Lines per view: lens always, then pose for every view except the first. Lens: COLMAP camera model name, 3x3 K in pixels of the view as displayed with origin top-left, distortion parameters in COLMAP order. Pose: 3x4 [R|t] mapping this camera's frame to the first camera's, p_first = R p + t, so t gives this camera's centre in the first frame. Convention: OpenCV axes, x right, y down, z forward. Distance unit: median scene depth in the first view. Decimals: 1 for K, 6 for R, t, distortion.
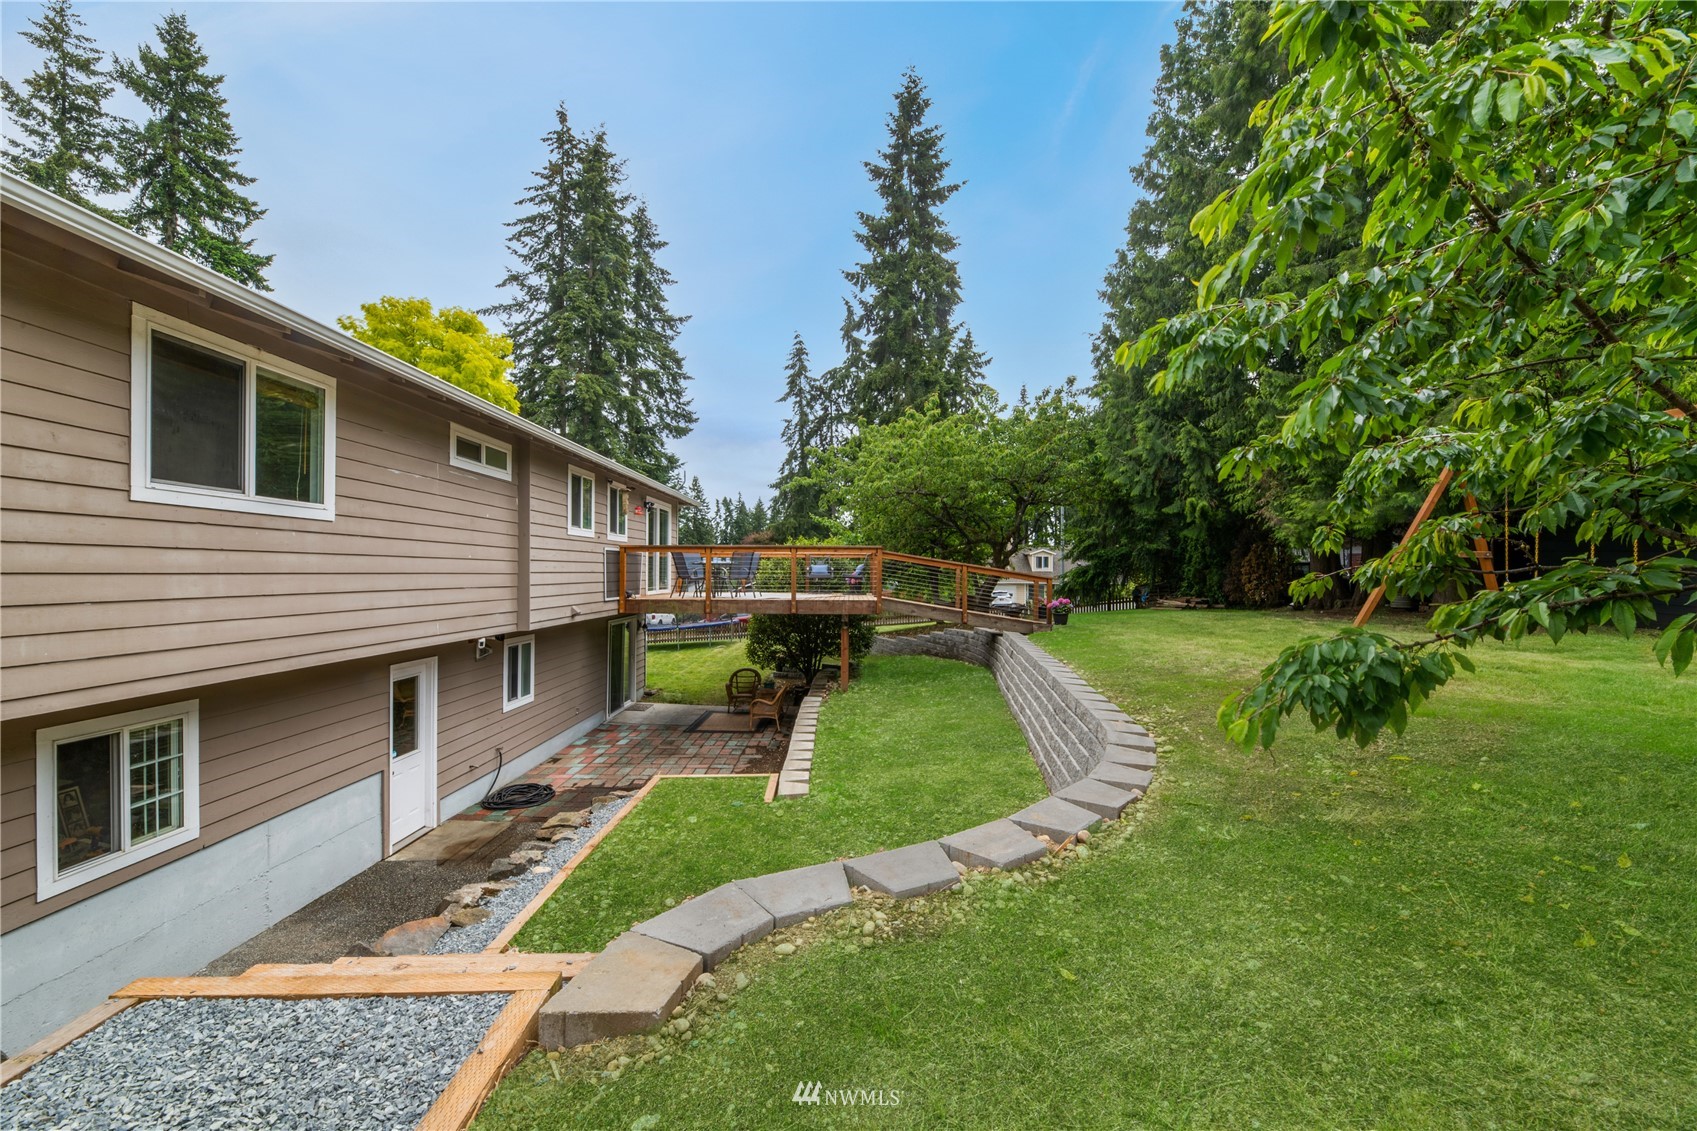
lens RADIAL K [[693.4, 0, 848.0], [0, 693.4, 570.1], [0, 0, 1]] dist [-0.002101, -0.000061]
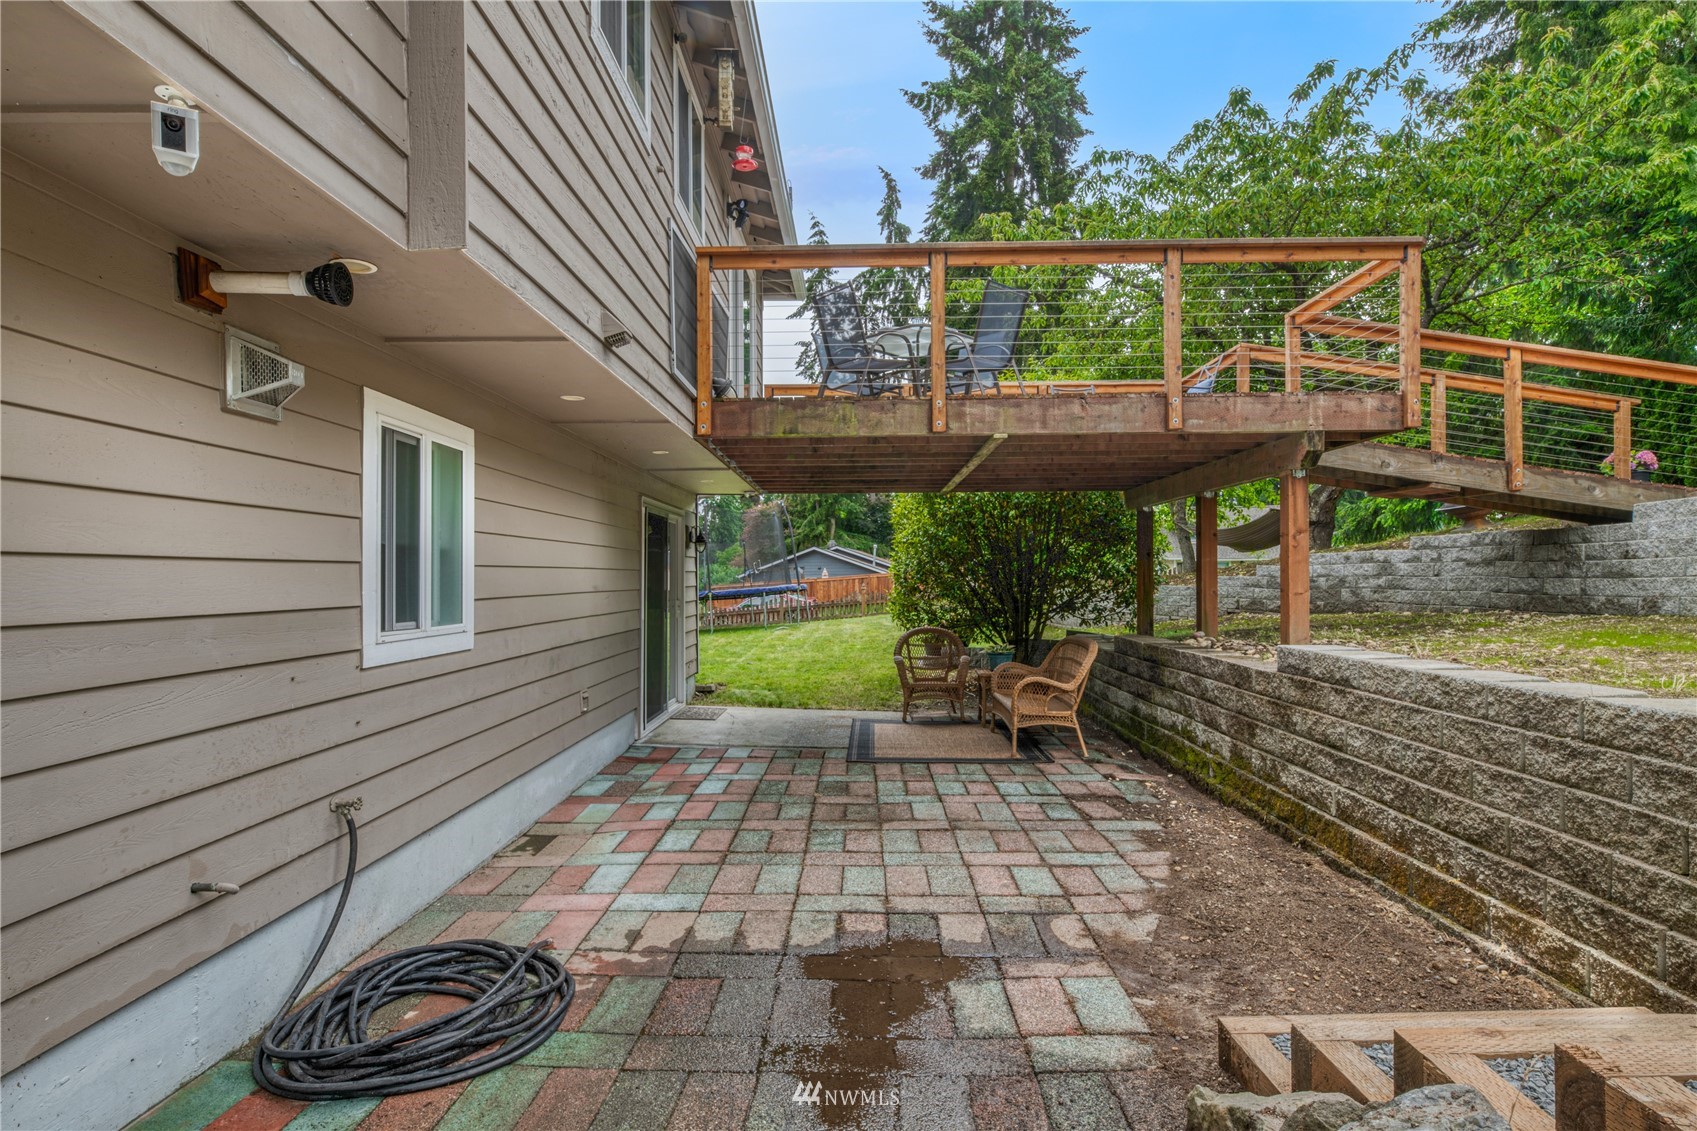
lens RADIAL K [[935.4, 0, 844.3], [0, 935.4, 564.9], [0, 0, 1]] dist [0.001173, -0.000077]
pose [[0.999585, -0.012989, -0.025712, -0.211296], [0.012845, 0.999901, -0.005757, 0.118571], [0.025784, 0.005425, 0.999653, 0.449249]]
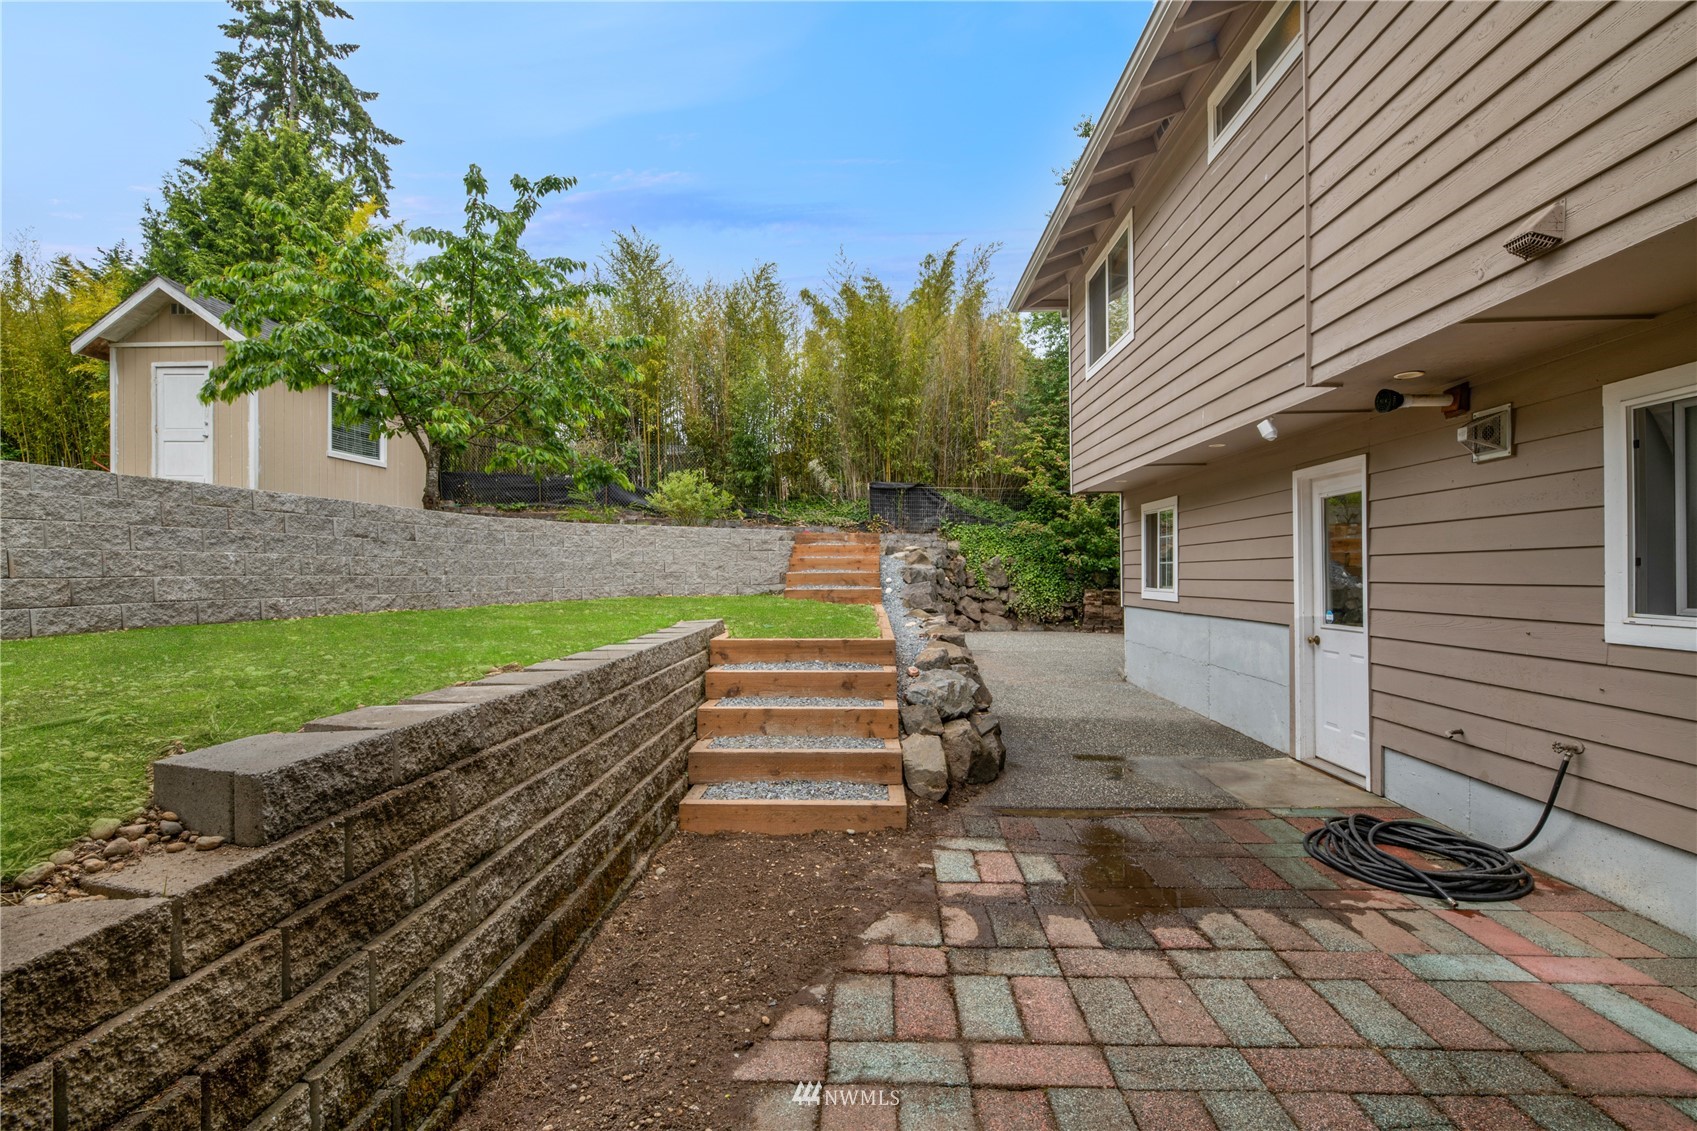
lens RADIAL K [[812.4, 0, 851.9], [0, 812.4, 567.2], [0, 0, 1]] dist [-0.001923, -0.000269]
pose [[-0.999080, 0.004225, 0.042669, -0.138606], [0.003425, 0.999817, -0.018810, 0.124534], [-0.042740, -0.018647, -0.998912, 0.926273]]
